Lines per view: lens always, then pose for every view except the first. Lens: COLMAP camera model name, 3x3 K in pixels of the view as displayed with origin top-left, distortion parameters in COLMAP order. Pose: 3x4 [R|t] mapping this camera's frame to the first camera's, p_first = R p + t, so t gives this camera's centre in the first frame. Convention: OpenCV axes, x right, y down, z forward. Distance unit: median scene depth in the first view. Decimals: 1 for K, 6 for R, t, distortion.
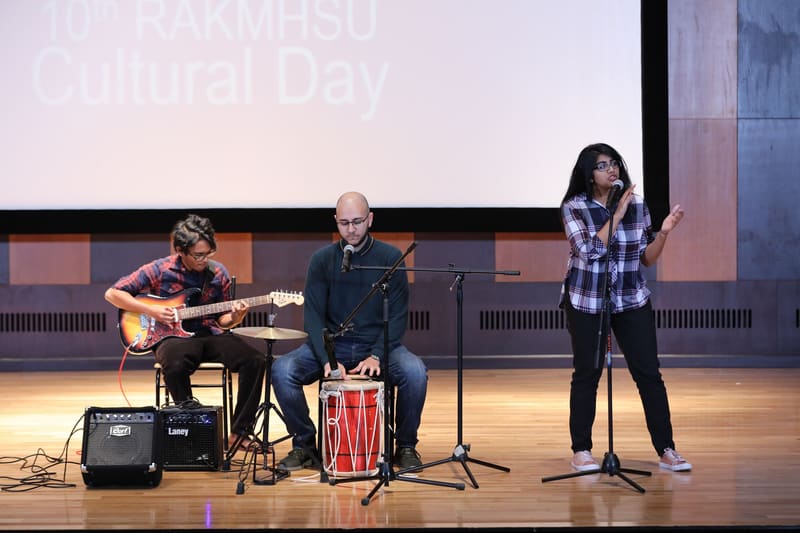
lens RADIAL K [[5904.2, 0, 399.5], [0, 5904.2, 267.9], [0, 0, 1]] dist [0.204473, 0.000000]
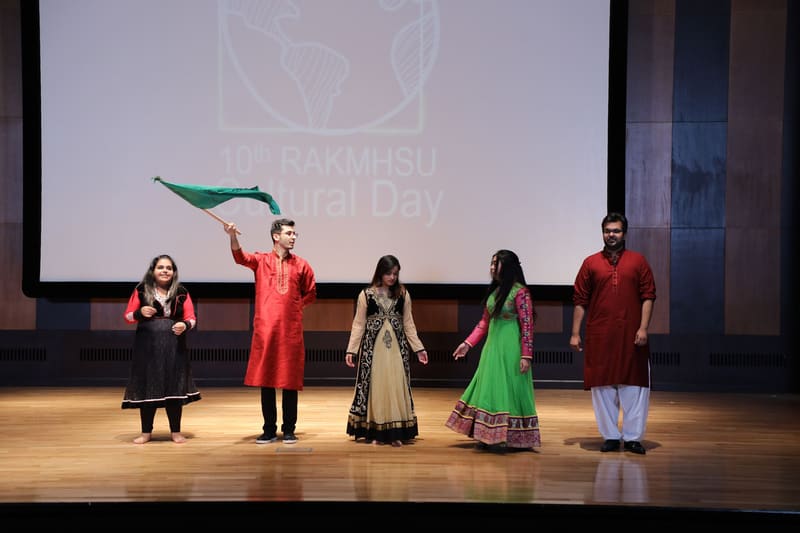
lens RADIAL K [[5904.2, 0, 403.2], [0, 5904.2, 266.0], [0, 0, 1]] dist [0.204473, 0.000000]
pose [[0.999917, 0.010948, 0.006831, -0.022199], [-0.010915, 0.999929, -0.004851, -0.007391], [-0.006884, 0.004776, 0.999965, -0.524642]]
